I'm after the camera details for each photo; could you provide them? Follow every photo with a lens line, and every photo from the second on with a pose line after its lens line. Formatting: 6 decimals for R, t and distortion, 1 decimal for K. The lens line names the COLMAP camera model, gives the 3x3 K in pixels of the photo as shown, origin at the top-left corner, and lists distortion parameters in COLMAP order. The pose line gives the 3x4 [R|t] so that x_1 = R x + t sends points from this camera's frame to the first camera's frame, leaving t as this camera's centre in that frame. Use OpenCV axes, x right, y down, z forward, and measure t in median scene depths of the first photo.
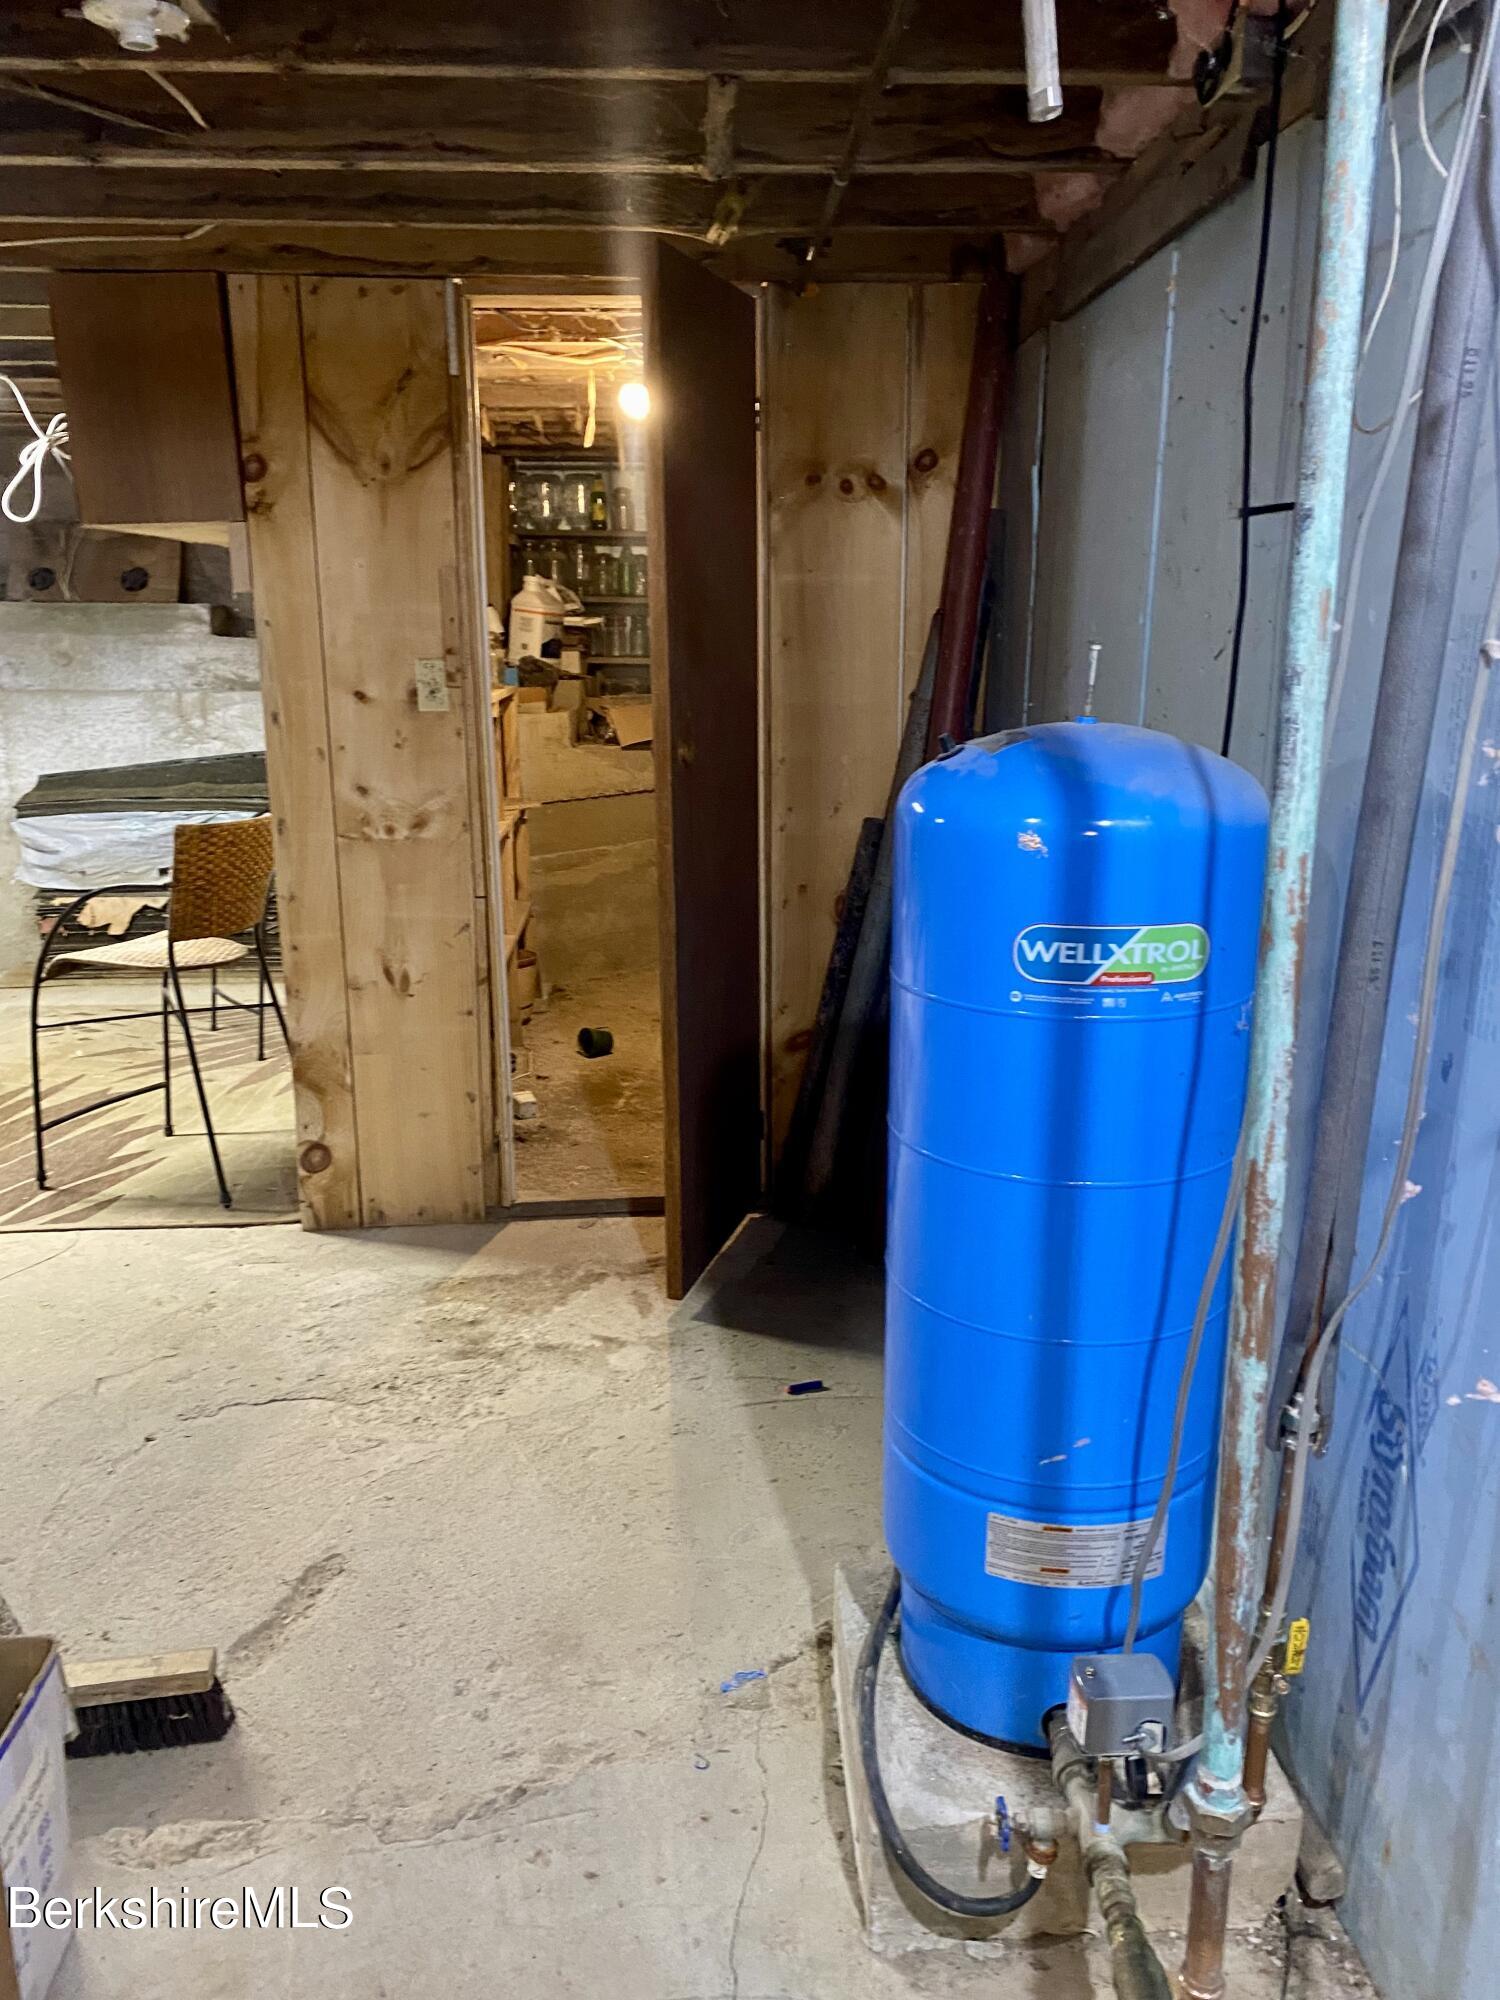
lens RADIAL K [[1526.1, 0, 754.7], [0, 1526.1, 1000.6], [0, 0, 1]] dist [0.026369, -0.019700]
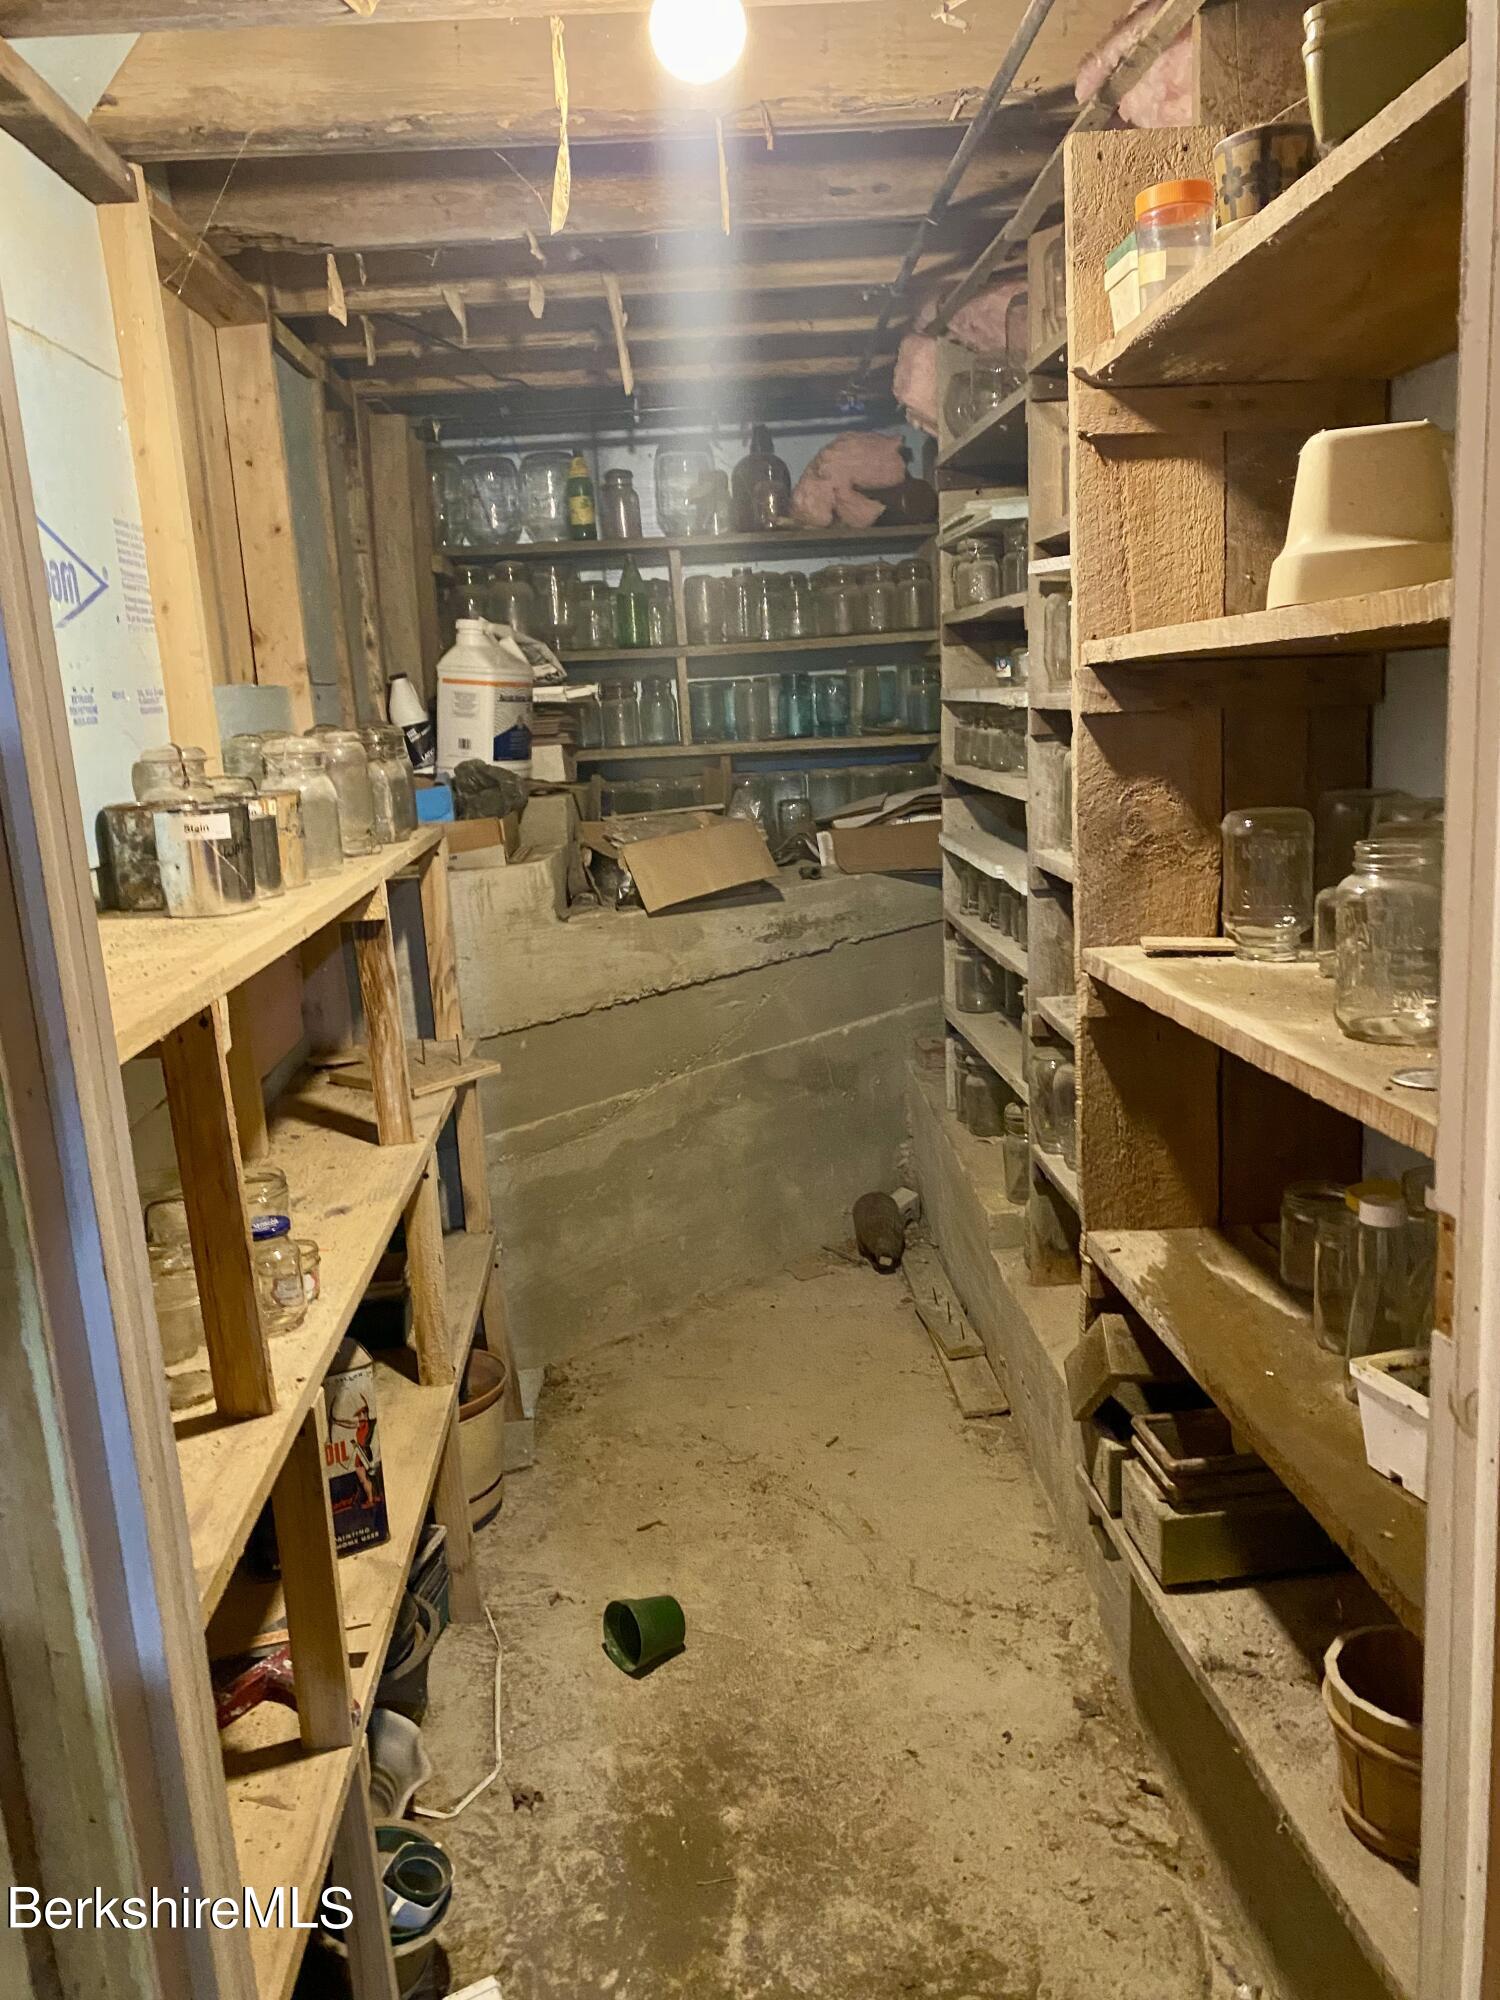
lens RADIAL K [[1526.1, 0, 744.3], [0, 1526.1, 992.7], [0, 0, 1]] dist [0.026369, -0.019700]
pose [[0.998072, -0.061856, -0.005194, -0.049358], [0.061556, 0.997061, -0.045607, -0.105812], [0.008000, 0.045199, 0.998946, 0.433121]]
